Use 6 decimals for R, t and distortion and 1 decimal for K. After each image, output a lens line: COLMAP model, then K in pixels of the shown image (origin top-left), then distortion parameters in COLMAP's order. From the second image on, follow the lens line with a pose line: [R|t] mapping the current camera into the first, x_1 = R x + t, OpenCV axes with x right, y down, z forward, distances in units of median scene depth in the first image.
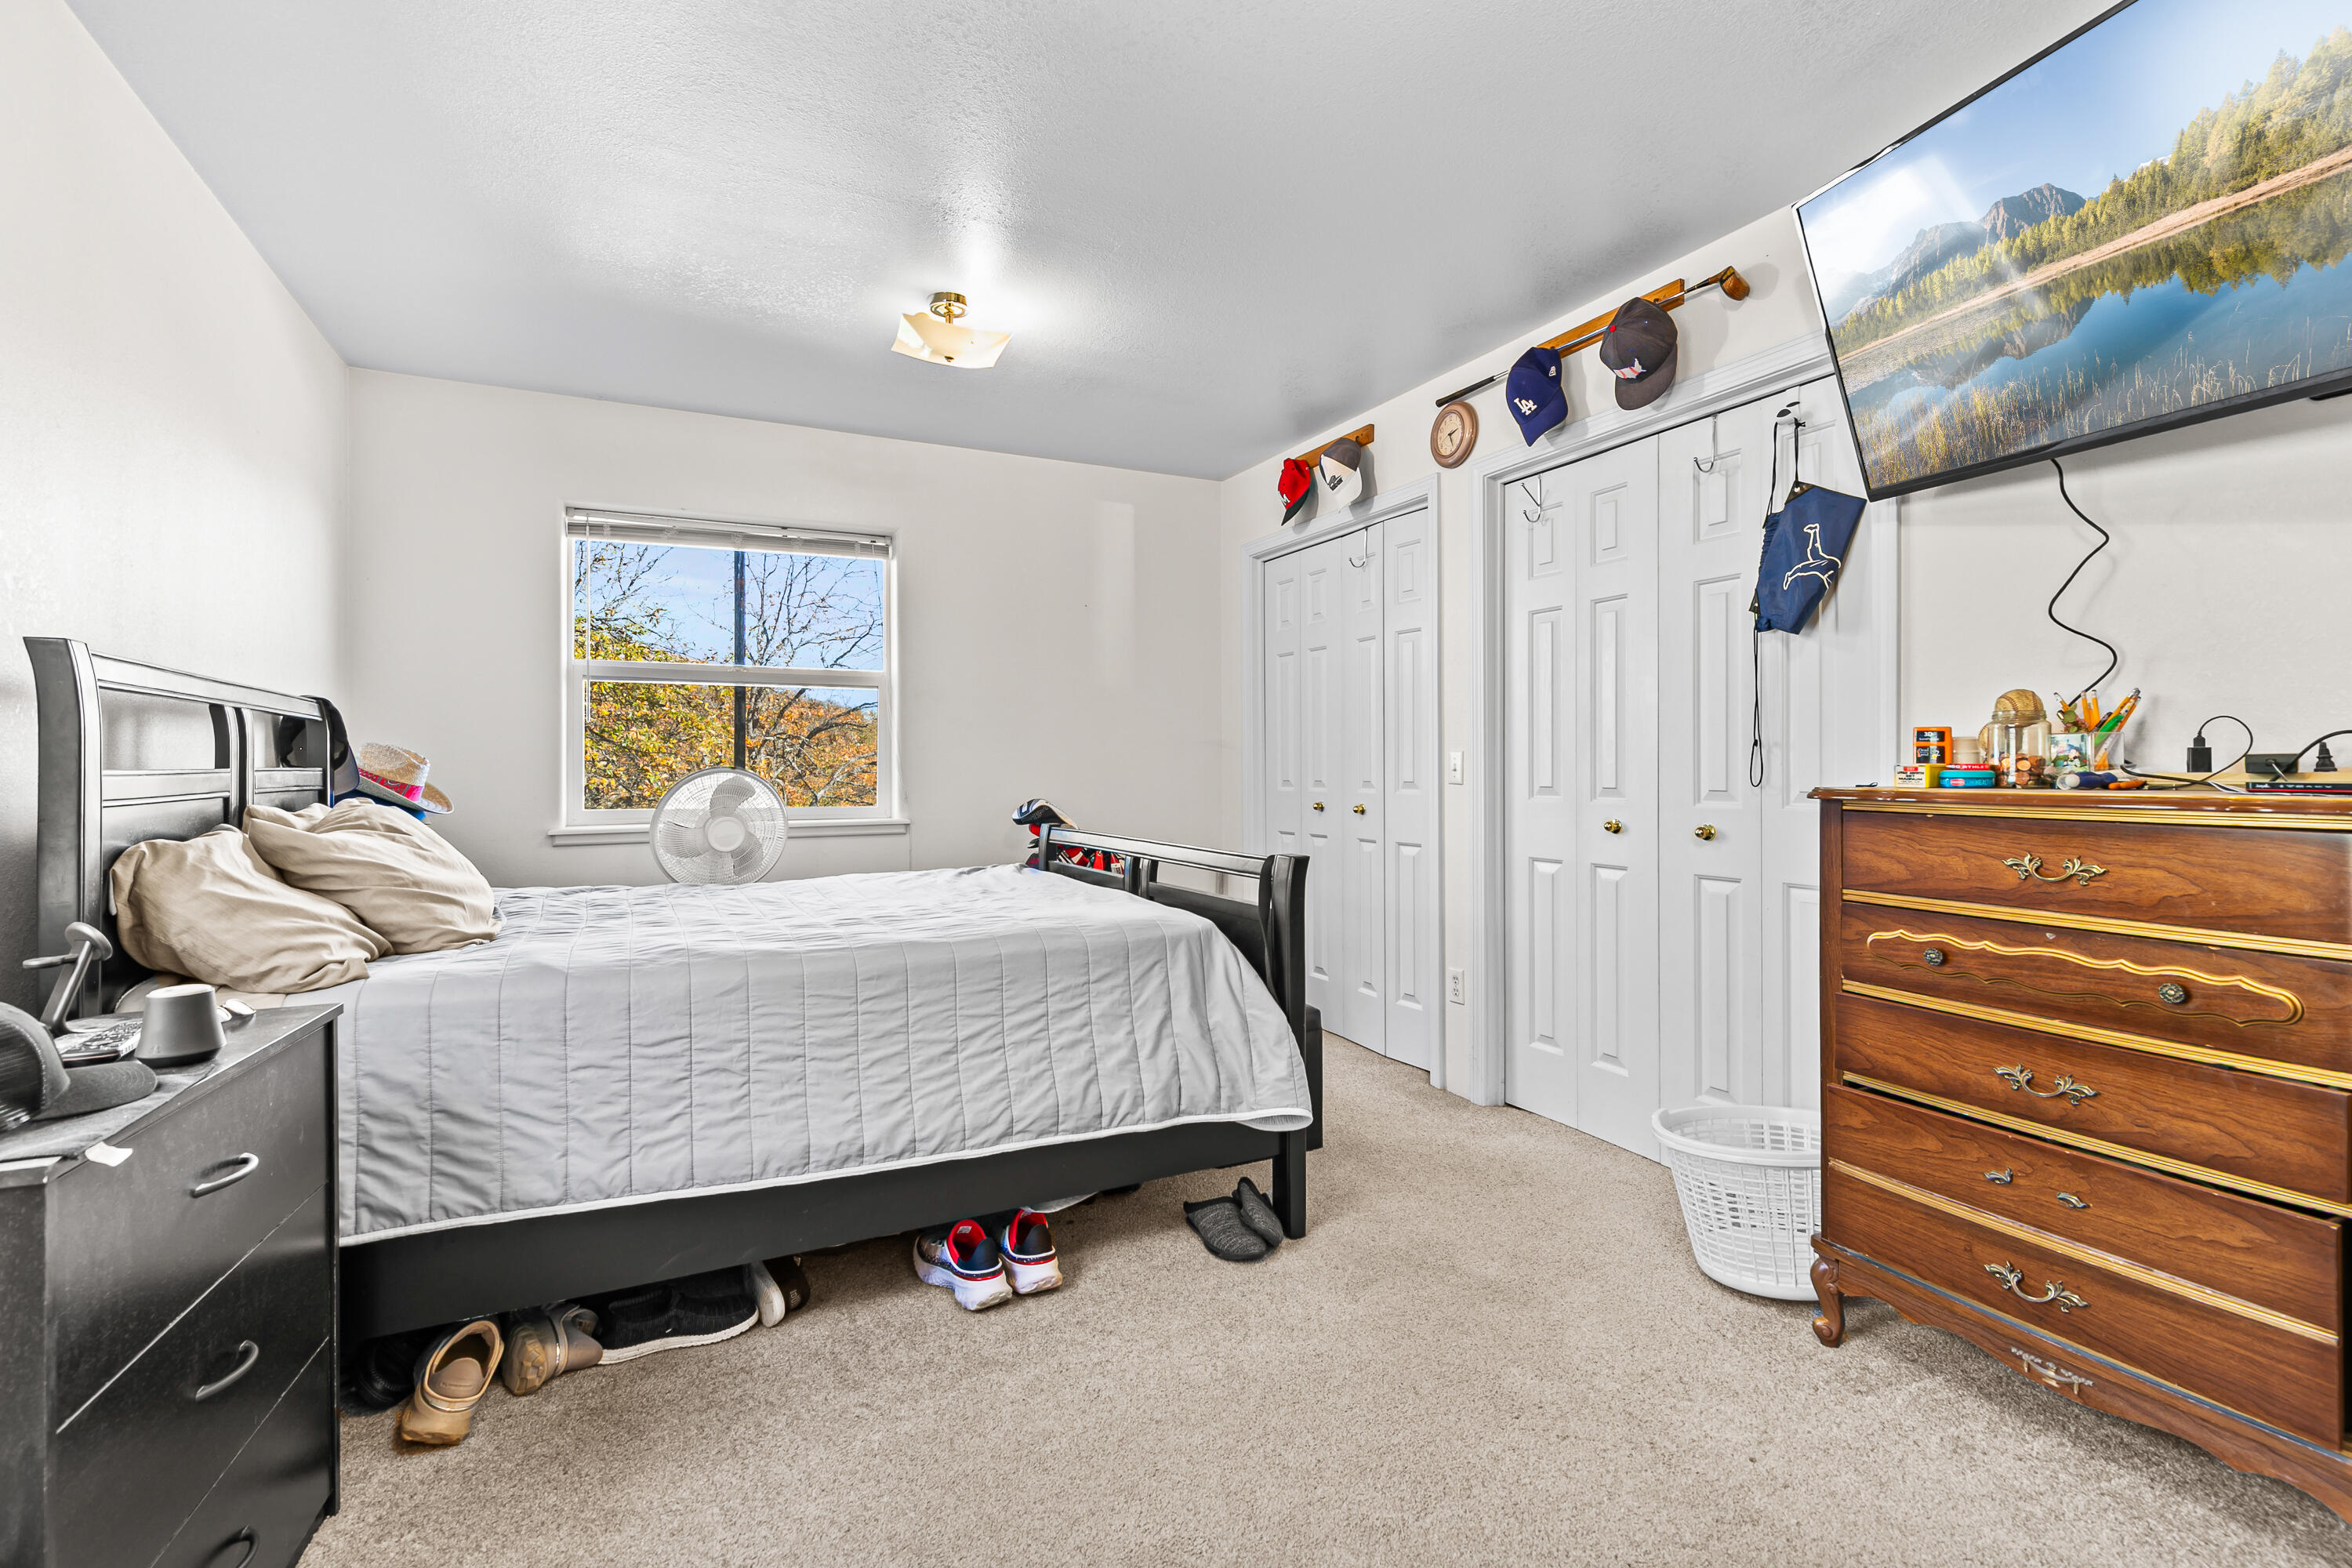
lens RADIAL K [[1095.0, 0, 1177.0], [0, 1095.0, 771.5], [0, 0, 1]] dist [0.012342, -0.000606]
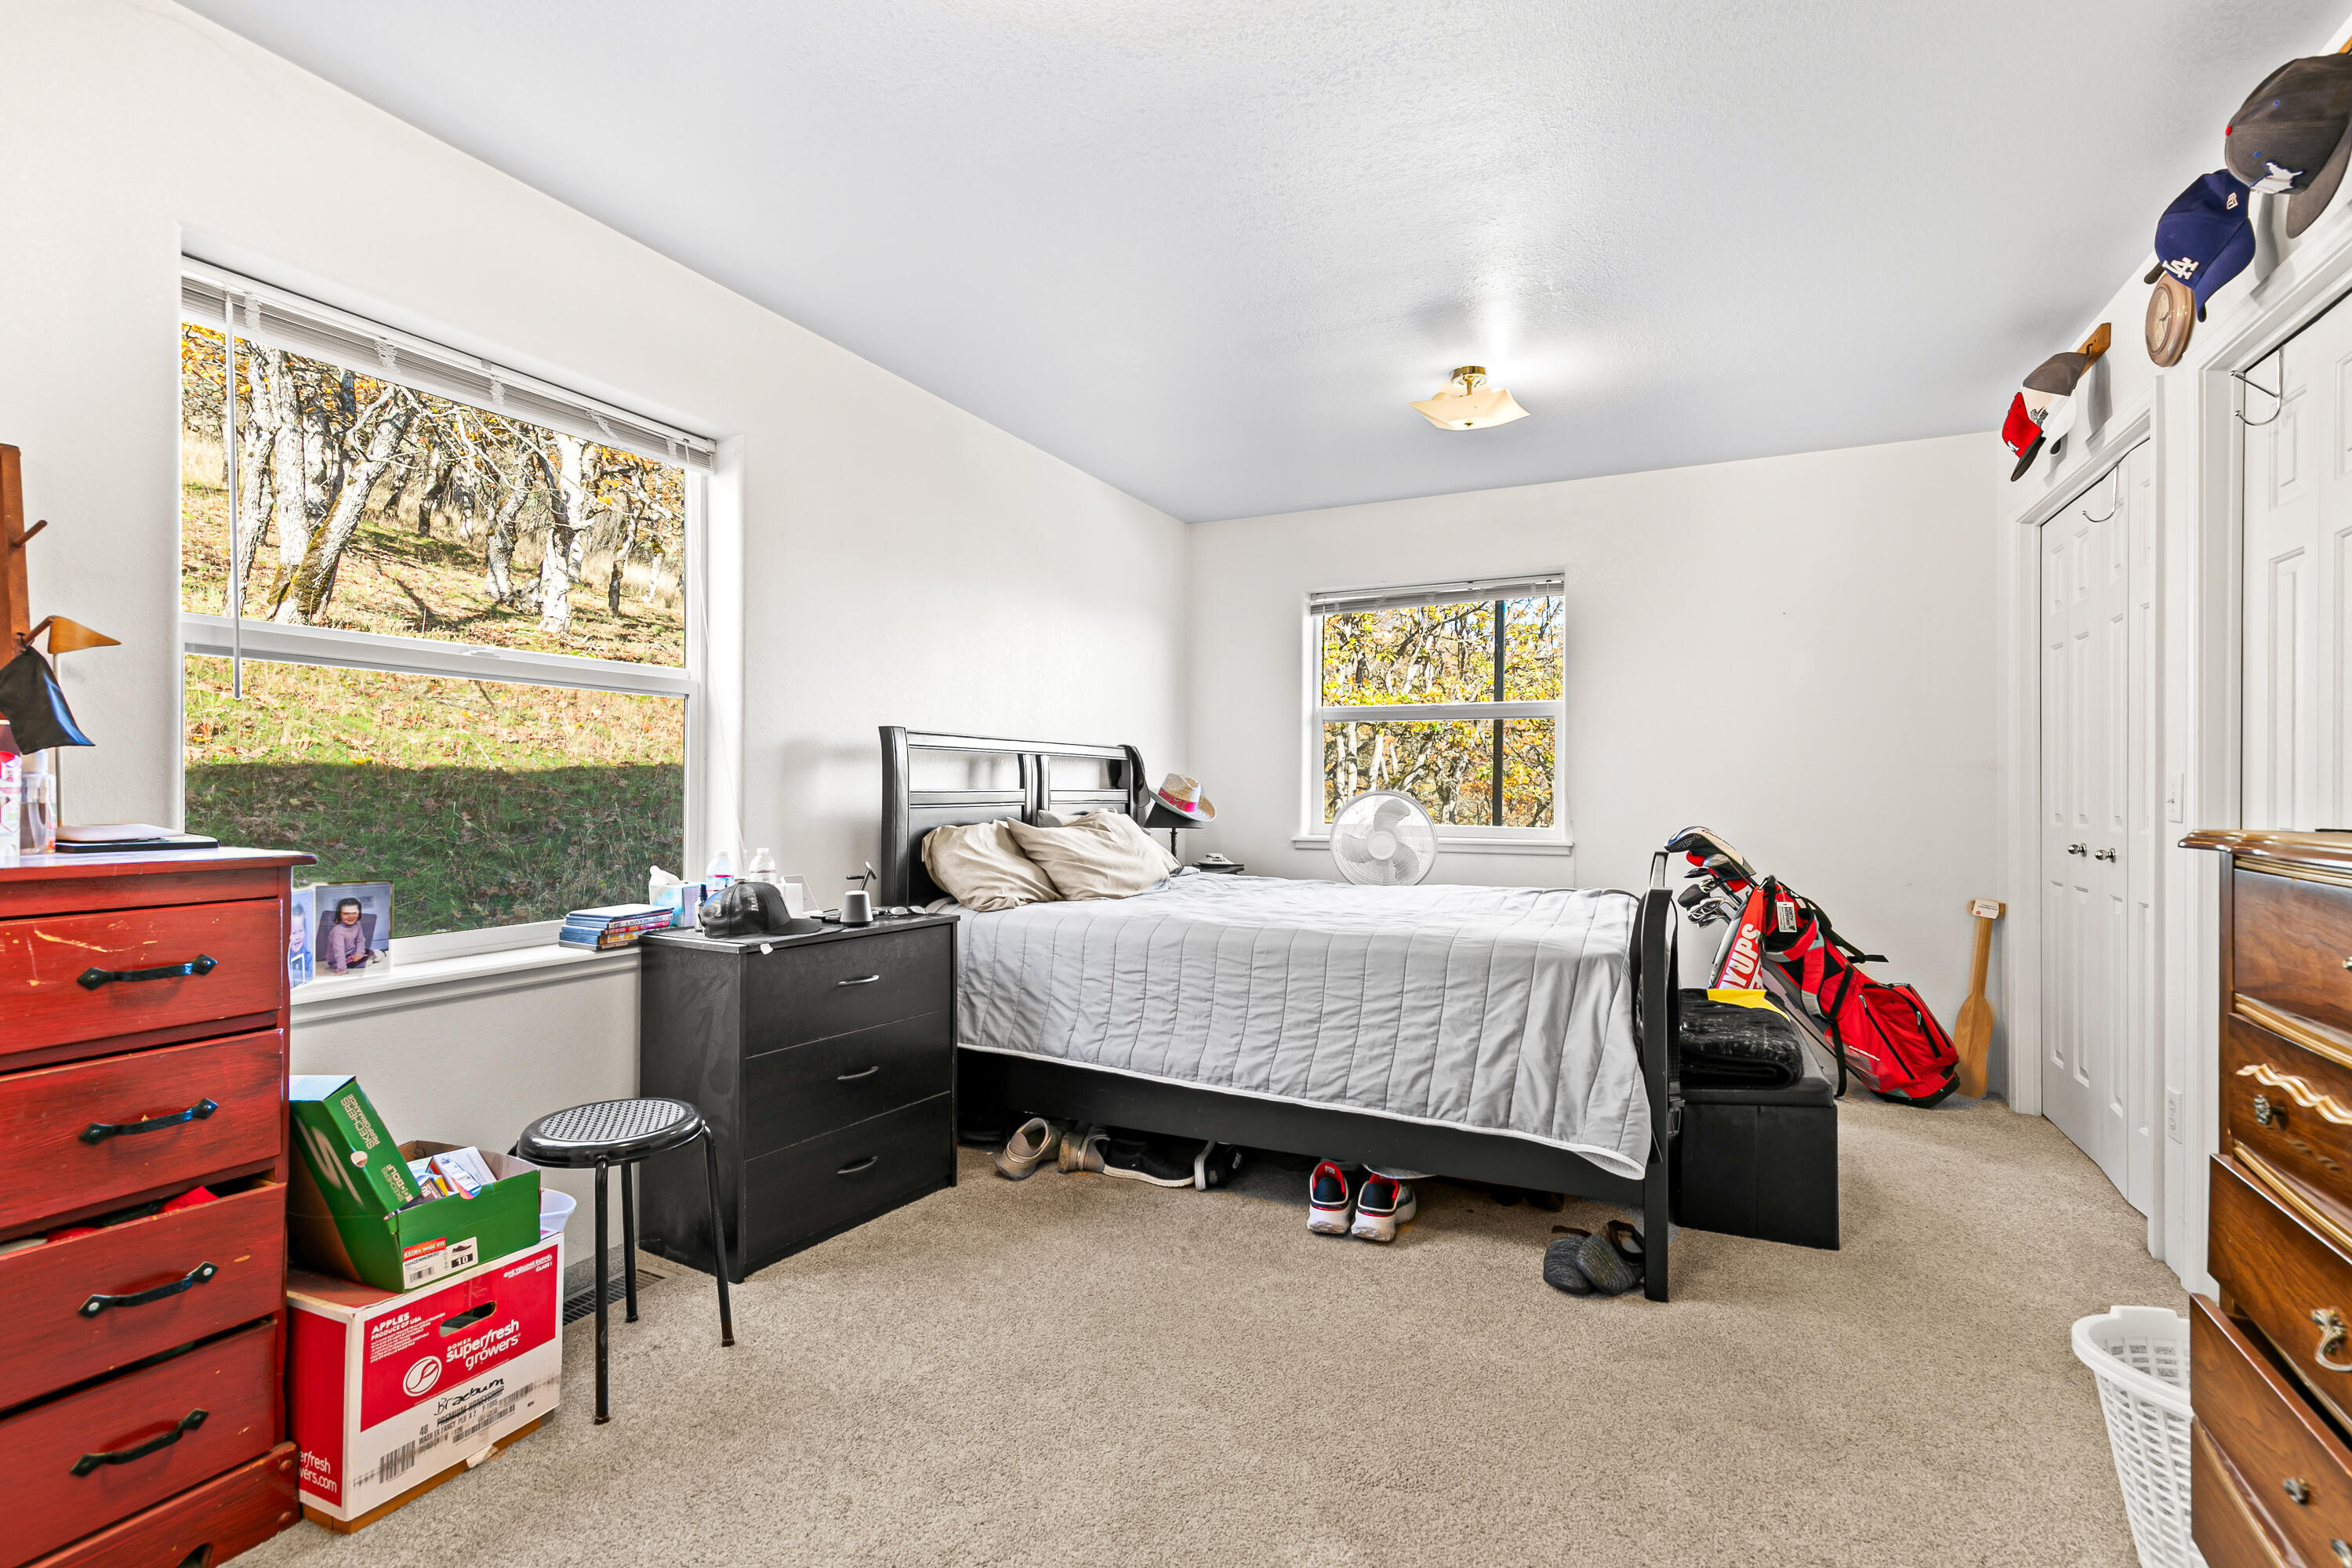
lens RADIAL K [[1079.7, 0, 1162.4], [0, 1079.7, 791.4], [0, 0, 1]] dist [0.010207, -0.000337]
pose [[0.605619, 0.006365, -0.795730, 0.643518], [-0.010354, 0.999946, 0.000118, -0.001551], [0.795688, 0.008167, 0.605652, 0.119865]]
